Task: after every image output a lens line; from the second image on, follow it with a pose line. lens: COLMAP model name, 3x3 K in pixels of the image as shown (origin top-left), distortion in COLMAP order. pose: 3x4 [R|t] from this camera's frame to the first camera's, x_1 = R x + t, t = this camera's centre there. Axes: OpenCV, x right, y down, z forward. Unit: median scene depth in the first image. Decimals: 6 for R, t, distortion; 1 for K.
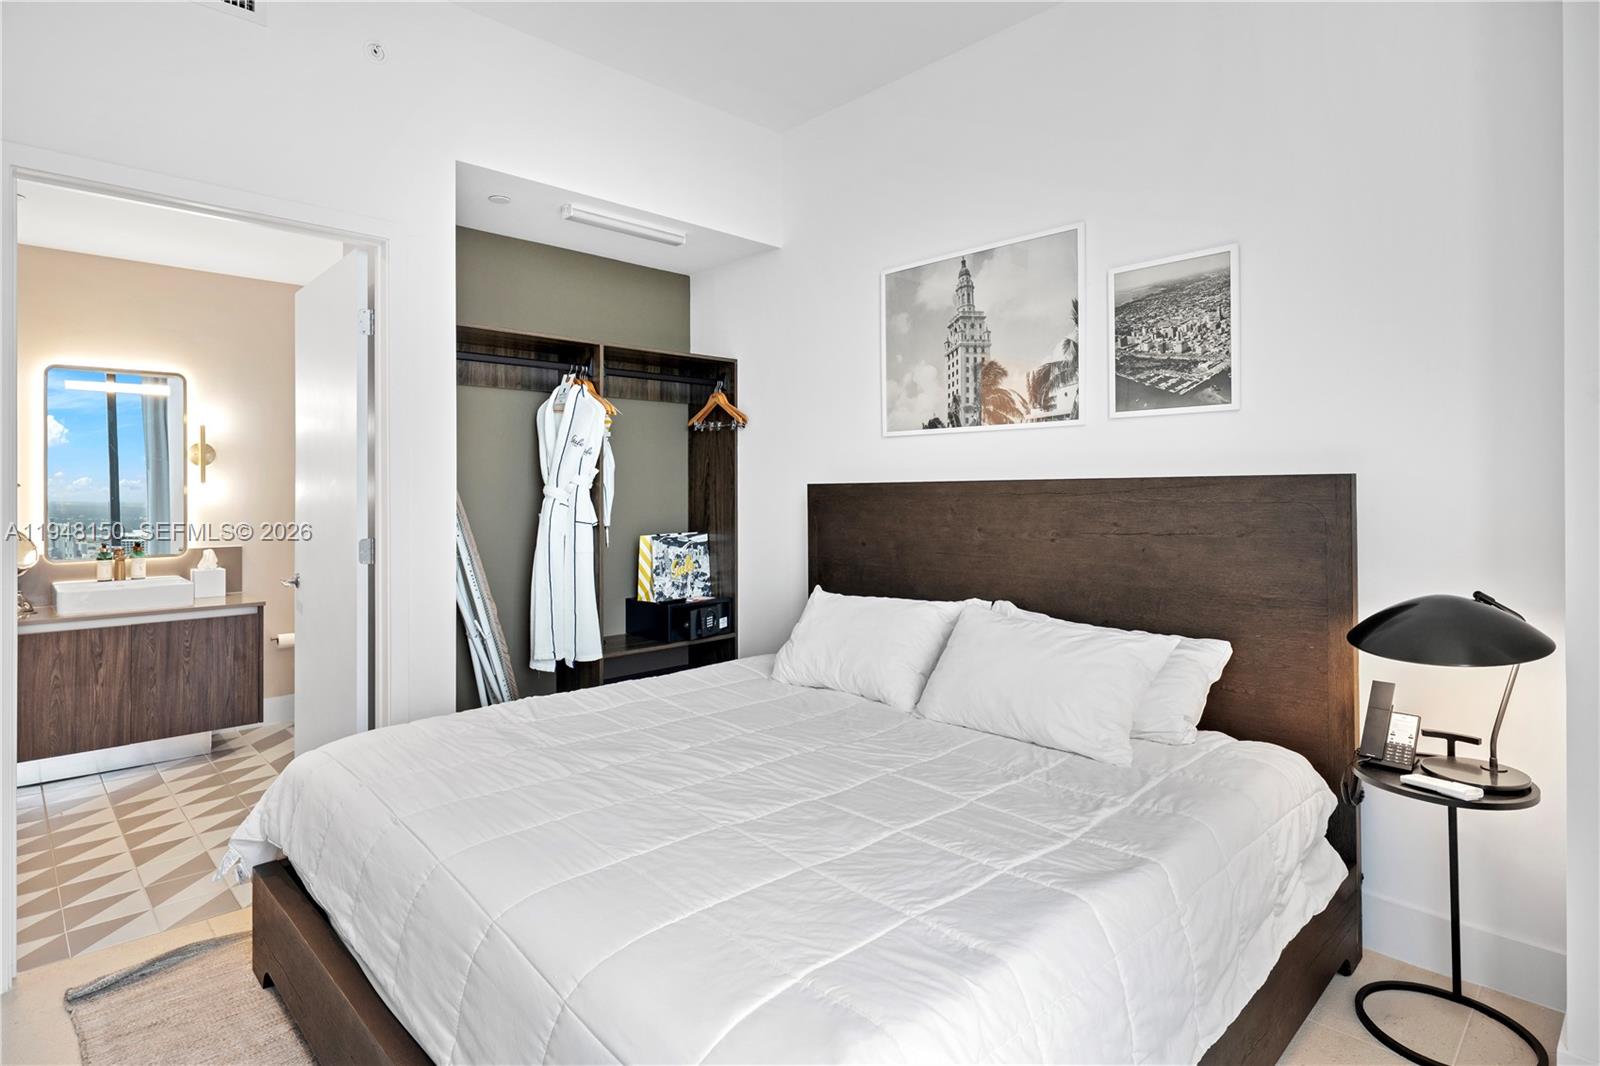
lens RADIAL K [[831.8, 0, 797.9], [0, 831.8, 492.4], [0, 0, 1]] dist [-0.002695, -0.000673]
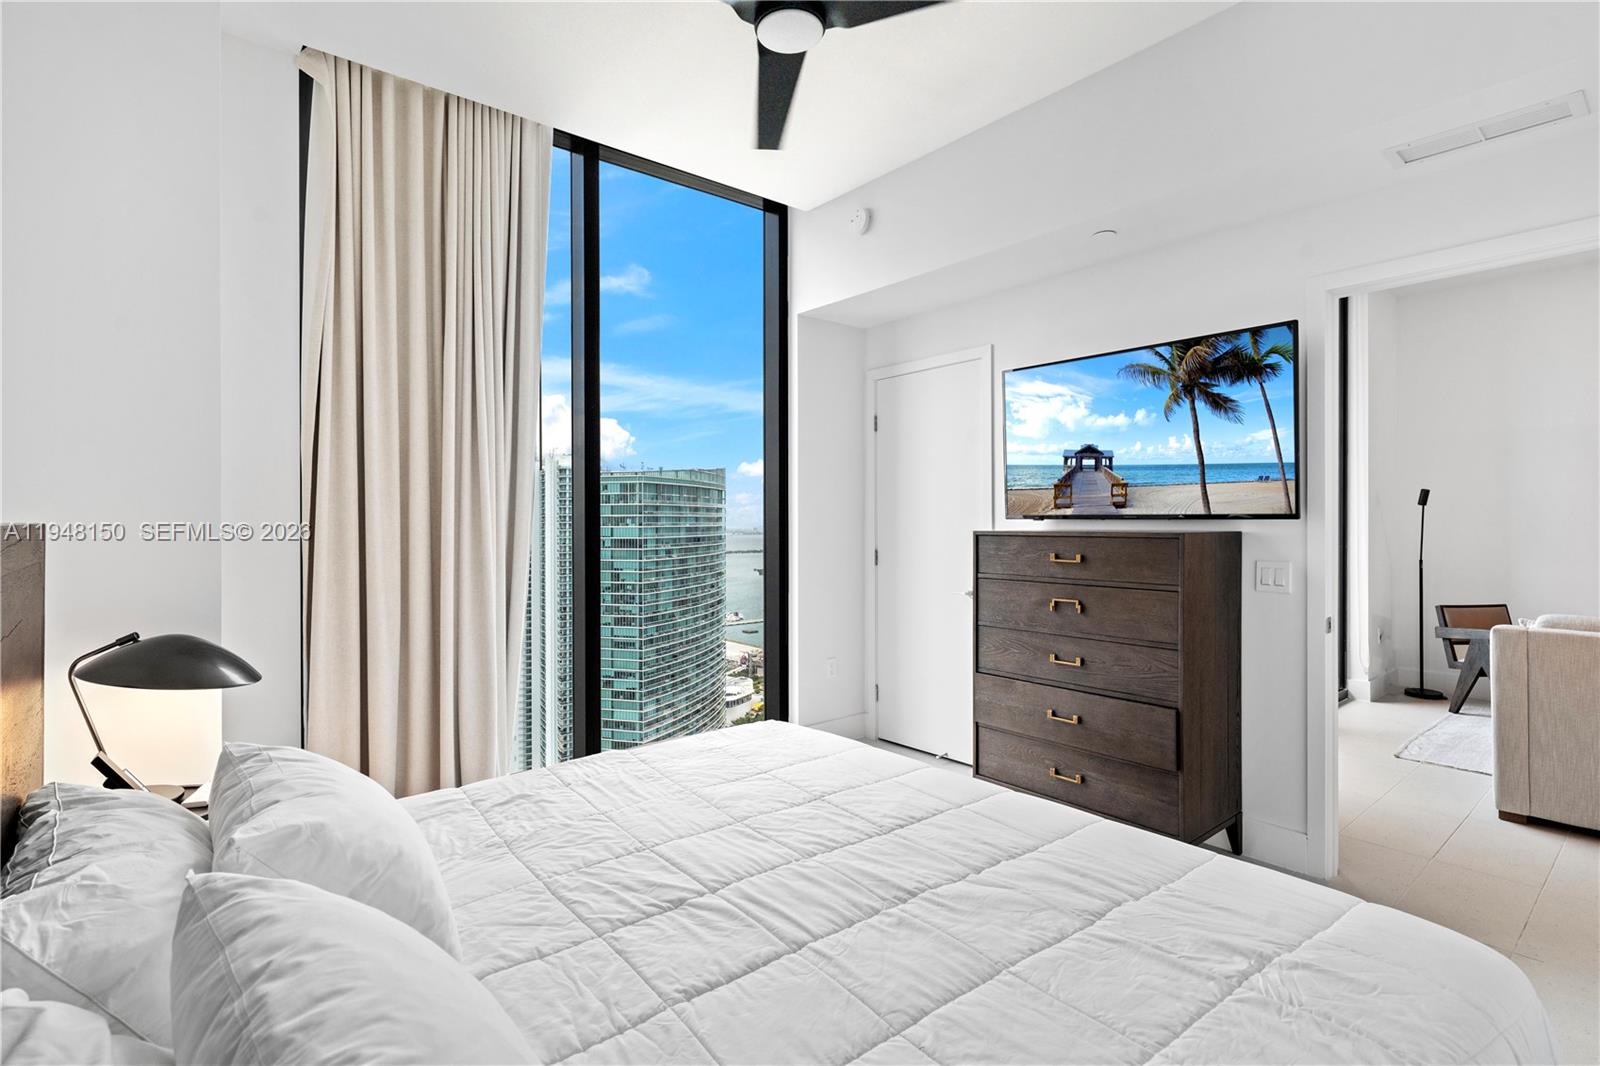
lens RADIAL K [[745.7, 0, 800.0], [0, 745.7, 533.0], [0, 0, 1]] dist [0.002371, 0.000110]
pose [[-0.997373, 0.006014, 0.072193, -0.083649], [0.006814, 0.999918, 0.010837, -0.009778], [-0.072122, 0.011301, -0.997332, 1.240983]]
